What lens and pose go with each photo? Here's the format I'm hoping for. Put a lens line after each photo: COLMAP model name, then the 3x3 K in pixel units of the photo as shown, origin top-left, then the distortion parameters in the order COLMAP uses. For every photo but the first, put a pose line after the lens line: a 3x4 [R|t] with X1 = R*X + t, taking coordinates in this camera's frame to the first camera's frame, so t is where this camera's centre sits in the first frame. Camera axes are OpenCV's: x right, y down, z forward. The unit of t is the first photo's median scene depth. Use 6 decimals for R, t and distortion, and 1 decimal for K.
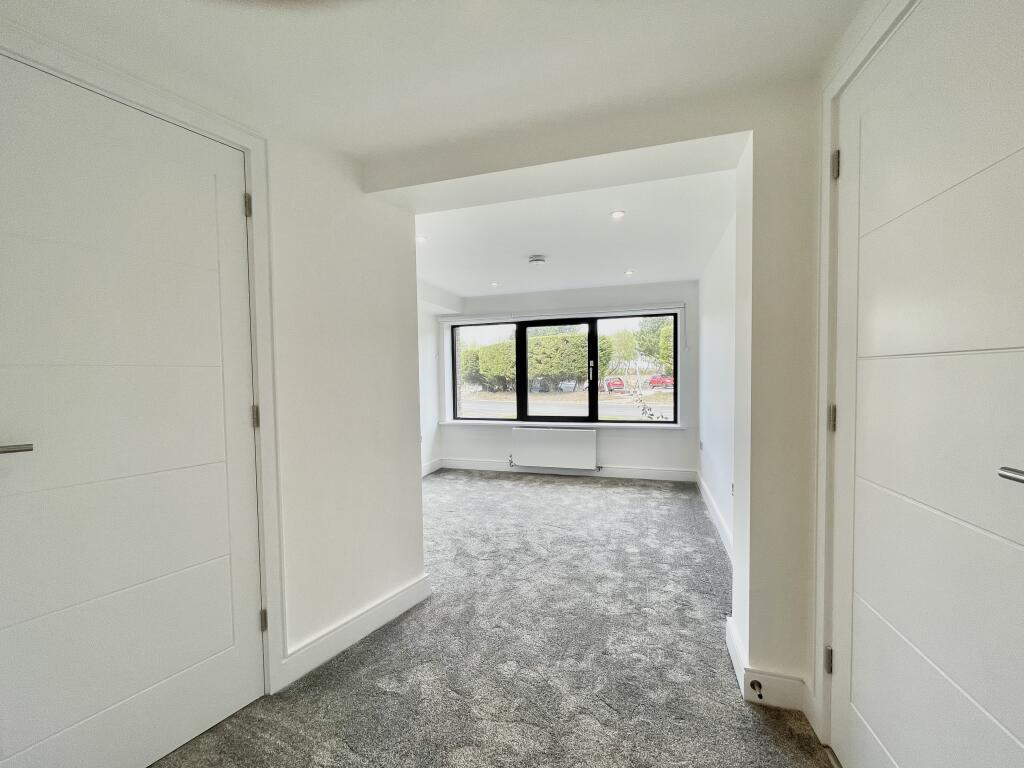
lens RADIAL K [[408.7, 0, 513.4], [0, 408.7, 383.2], [0, 0, 1]] dist [-0.011811, -0.000627]
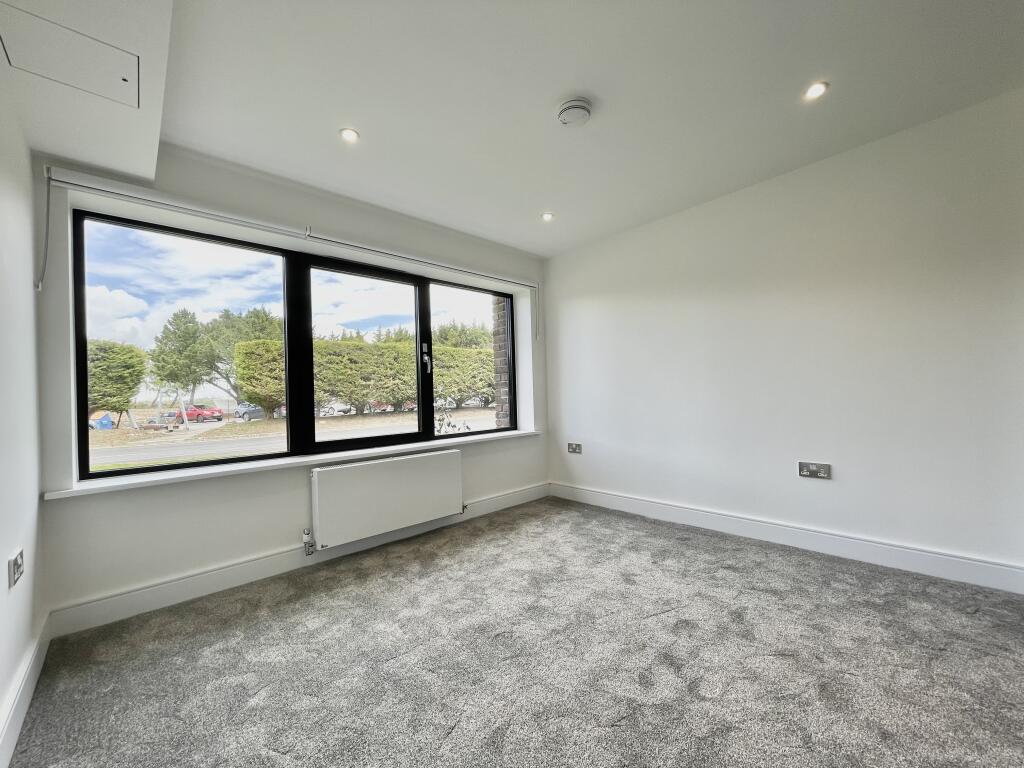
lens RADIAL K [[408.7, 0, 512.1], [0, 408.7, 386.4], [0, 0, 1]] dist [-0.011811, -0.000627]
pose [[0.494364, 0.015595, 0.869115, -0.293121], [0.043950, 0.998112, -0.042909, 0.045002], [-0.868143, 0.059410, 0.492745, 0.570185]]
